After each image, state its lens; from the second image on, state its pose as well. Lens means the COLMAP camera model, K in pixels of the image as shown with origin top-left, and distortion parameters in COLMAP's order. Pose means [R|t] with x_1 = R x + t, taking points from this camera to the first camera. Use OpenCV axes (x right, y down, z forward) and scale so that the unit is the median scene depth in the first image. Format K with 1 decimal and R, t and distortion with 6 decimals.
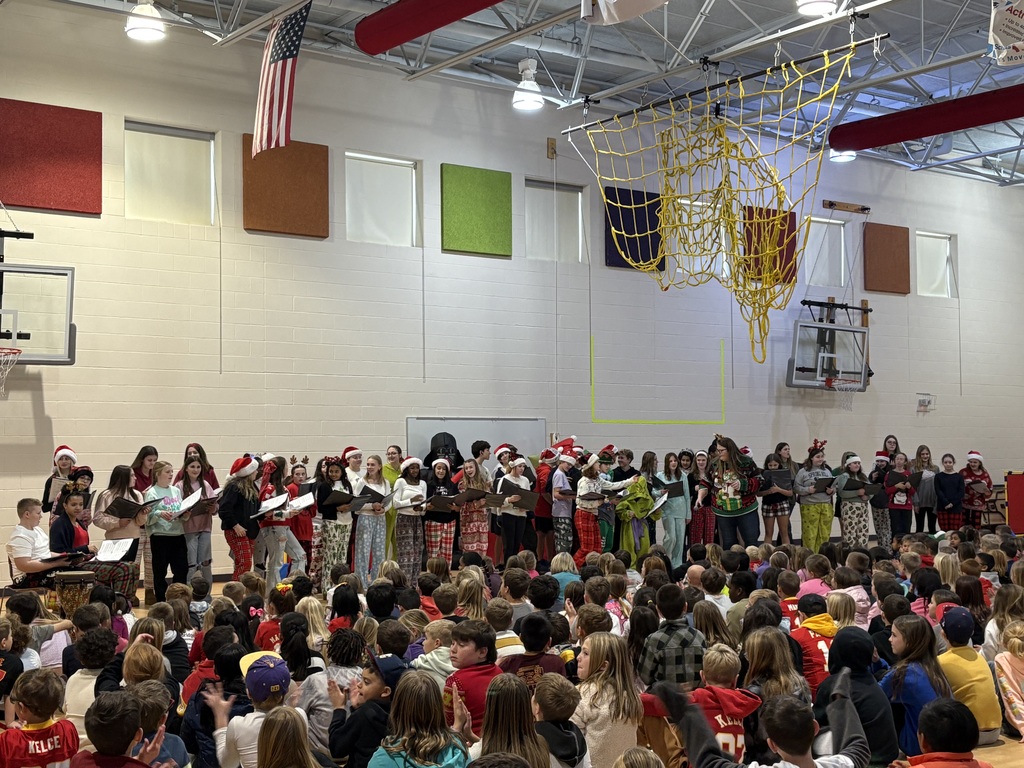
lens RADIAL K [[1427.7, 0, 514.6], [0, 1427.7, 391.4], [0, 0, 1]] dist [-0.007354, 0.000000]
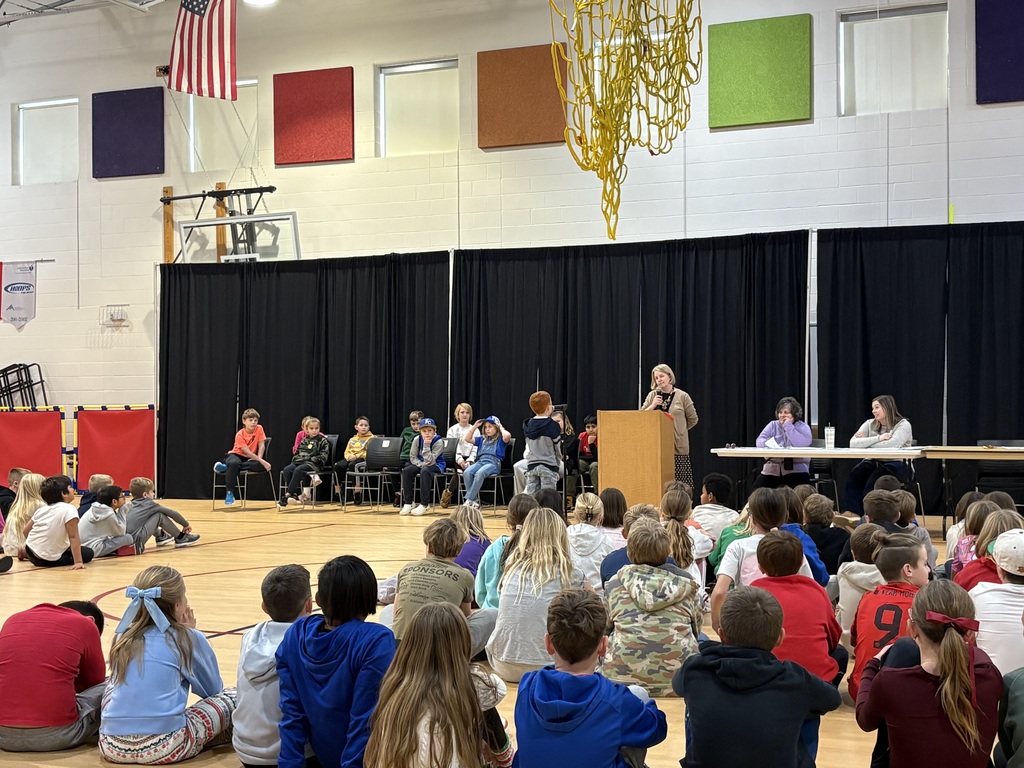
lens RADIAL K [[1395.2, 0, 511.7], [0, 1395.2, 381.0], [0, 0, 1]] dist [0.095944, 0.000000]
pose [[0.488383, 0.005455, -0.872612, 0.725908], [0.051411, 0.998064, 0.035013, 0.018868], [0.871113, -0.061962, 0.487157, 0.550060]]
